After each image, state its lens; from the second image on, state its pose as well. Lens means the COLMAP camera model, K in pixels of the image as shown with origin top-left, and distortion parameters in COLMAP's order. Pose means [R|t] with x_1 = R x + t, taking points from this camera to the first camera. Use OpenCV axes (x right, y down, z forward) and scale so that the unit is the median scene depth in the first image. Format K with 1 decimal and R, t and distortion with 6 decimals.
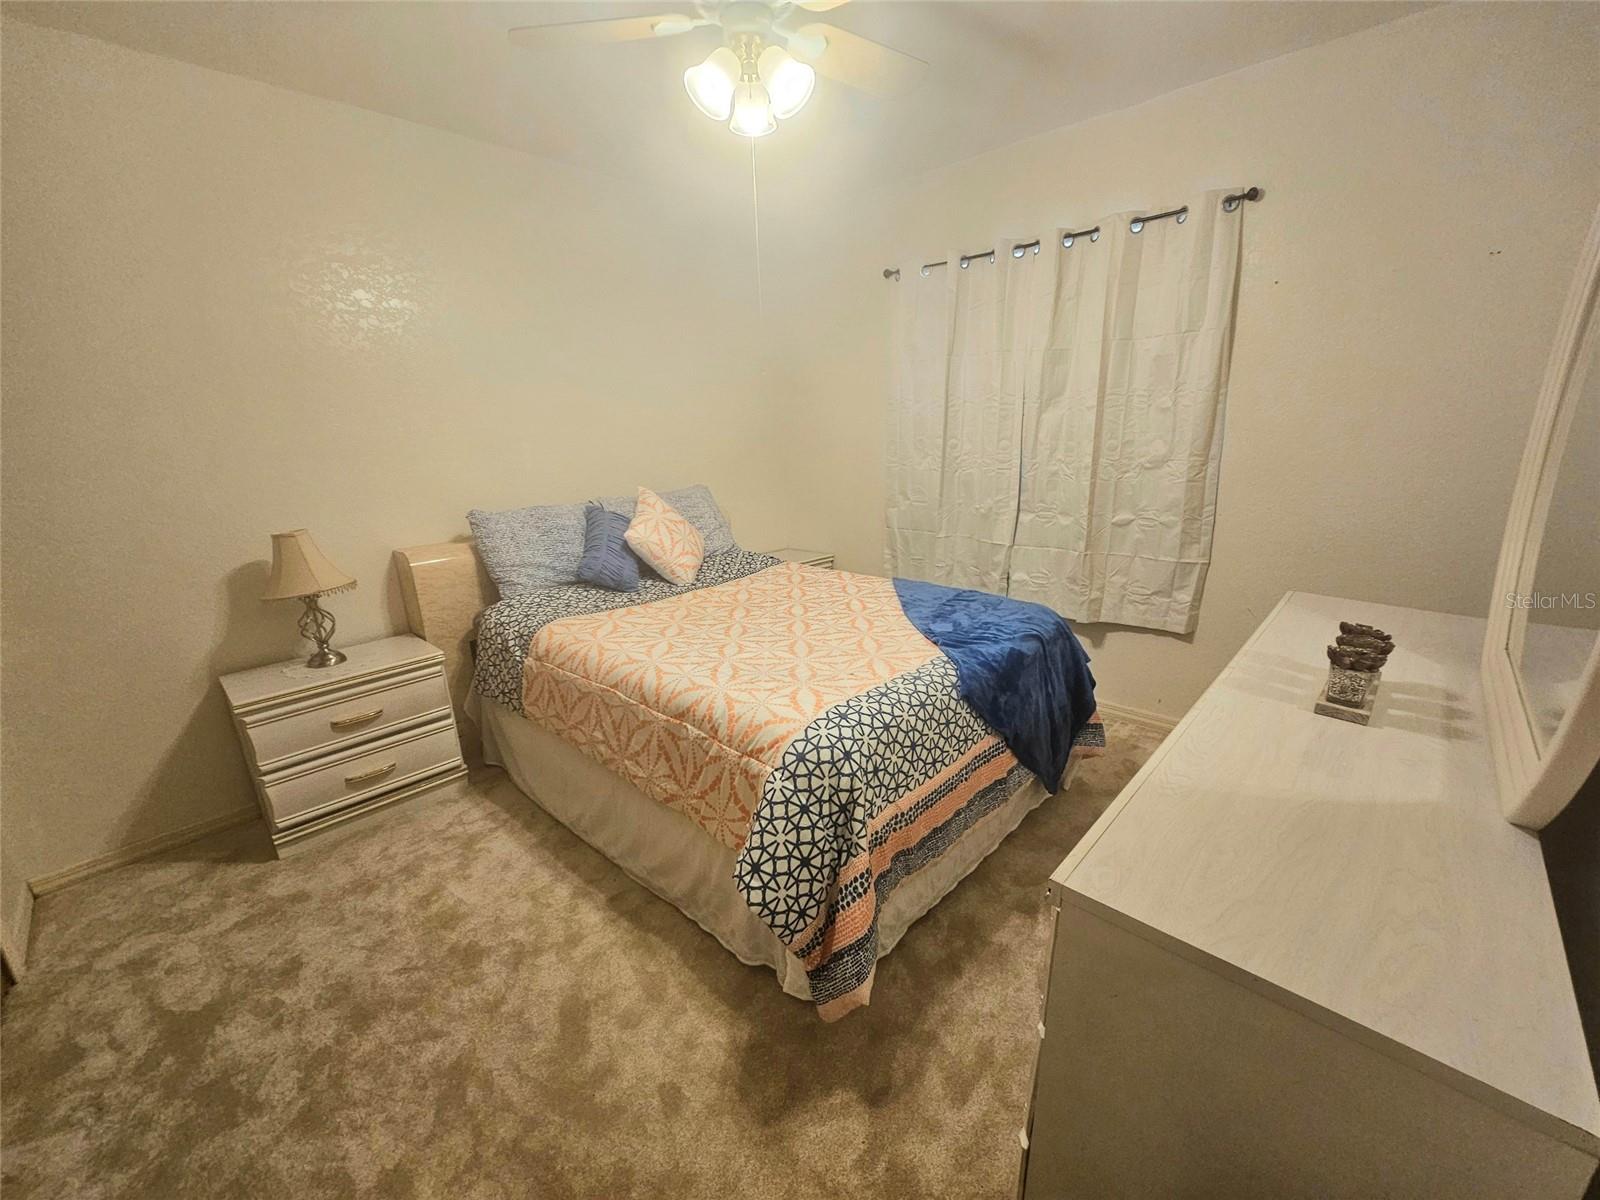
lens RADIAL K [[655.3, 0, 812.0], [0, 655.3, 614.0], [0, 0, 1]] dist [-0.002813, 0.002372]
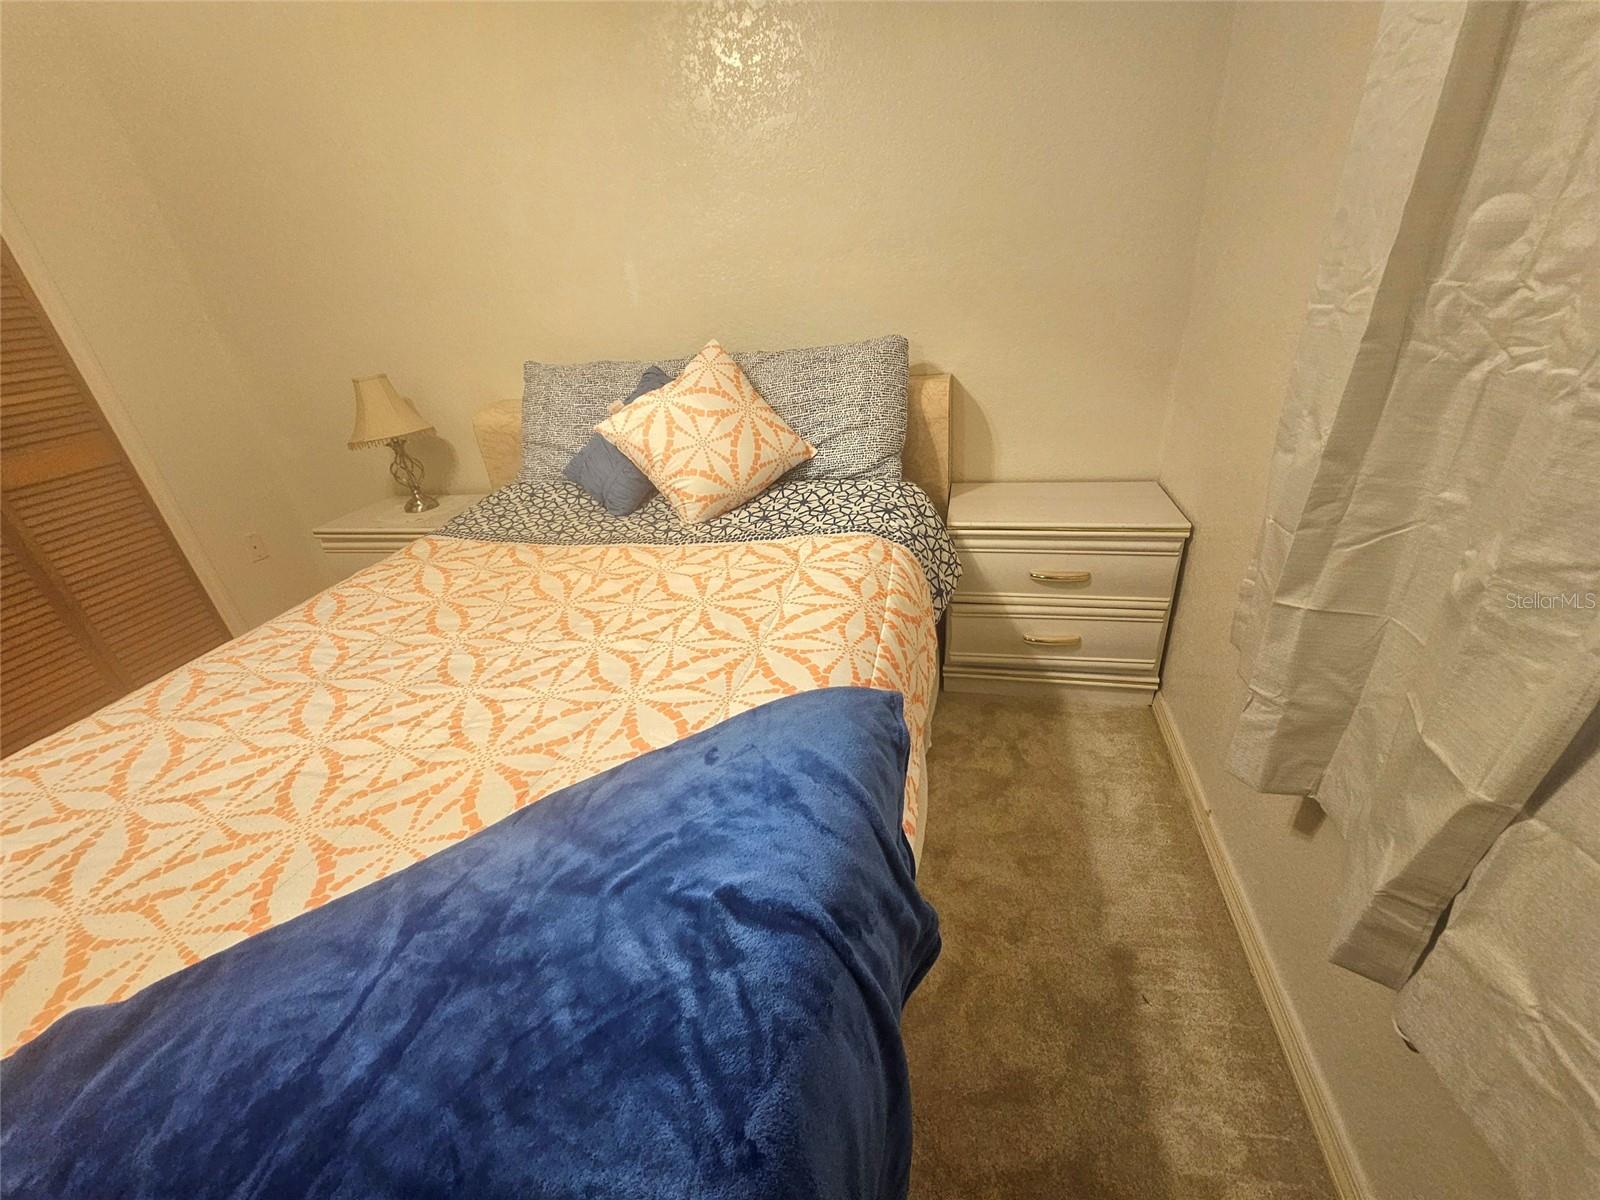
lens RADIAL K [[655.3, 0, 824.4], [0, 655.3, 601.8], [0, 0, 1]] dist [-0.002813, 0.002372]
pose [[0.495435, 0.385459, -0.778438, 0.557487], [-0.169743, 0.921836, 0.348433, -0.323404], [0.851899, -0.040492, 0.522139, 1.234813]]
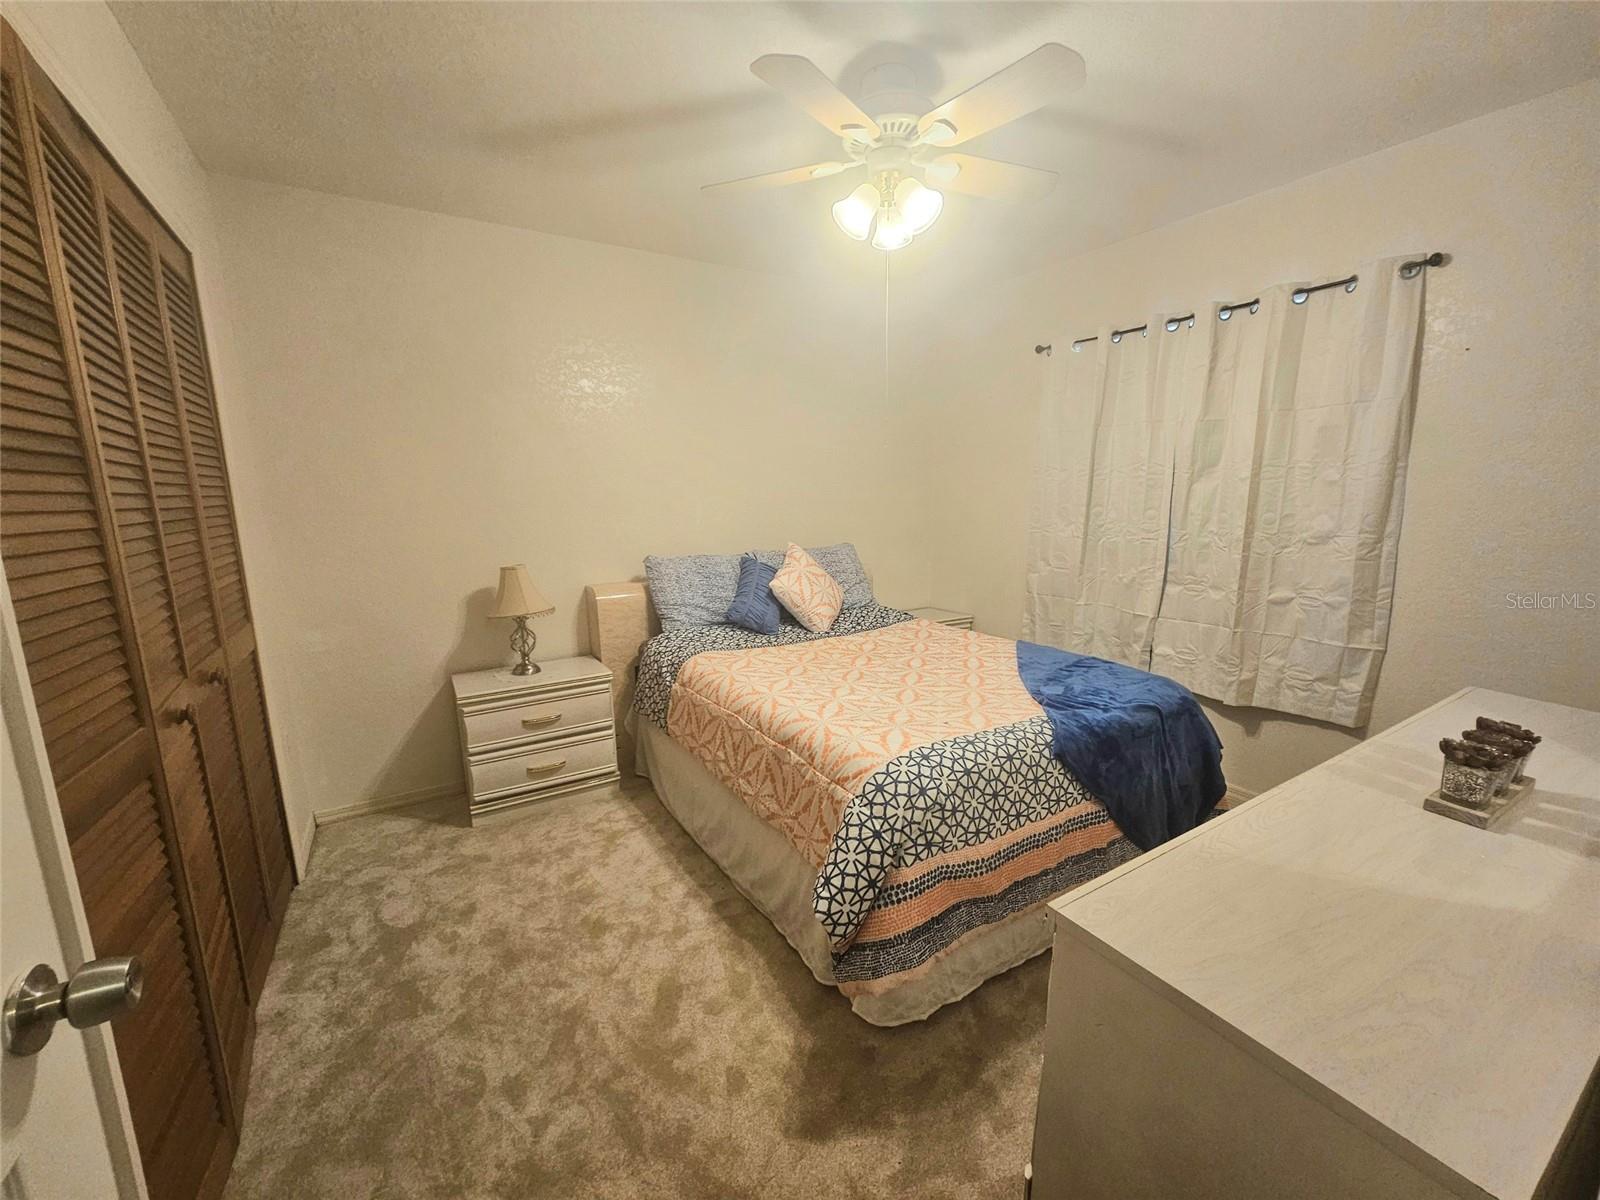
lens RADIAL K [[655.3, 0, 810.8], [0, 655.3, 615.6], [0, 0, 1]] dist [-0.002813, 0.002372]
pose [[0.966230, 0.067628, -0.248650, 0.092054], [-0.088966, 0.993162, -0.075591, 0.017270], [0.241838, 0.095159, 0.965639, -0.085884]]
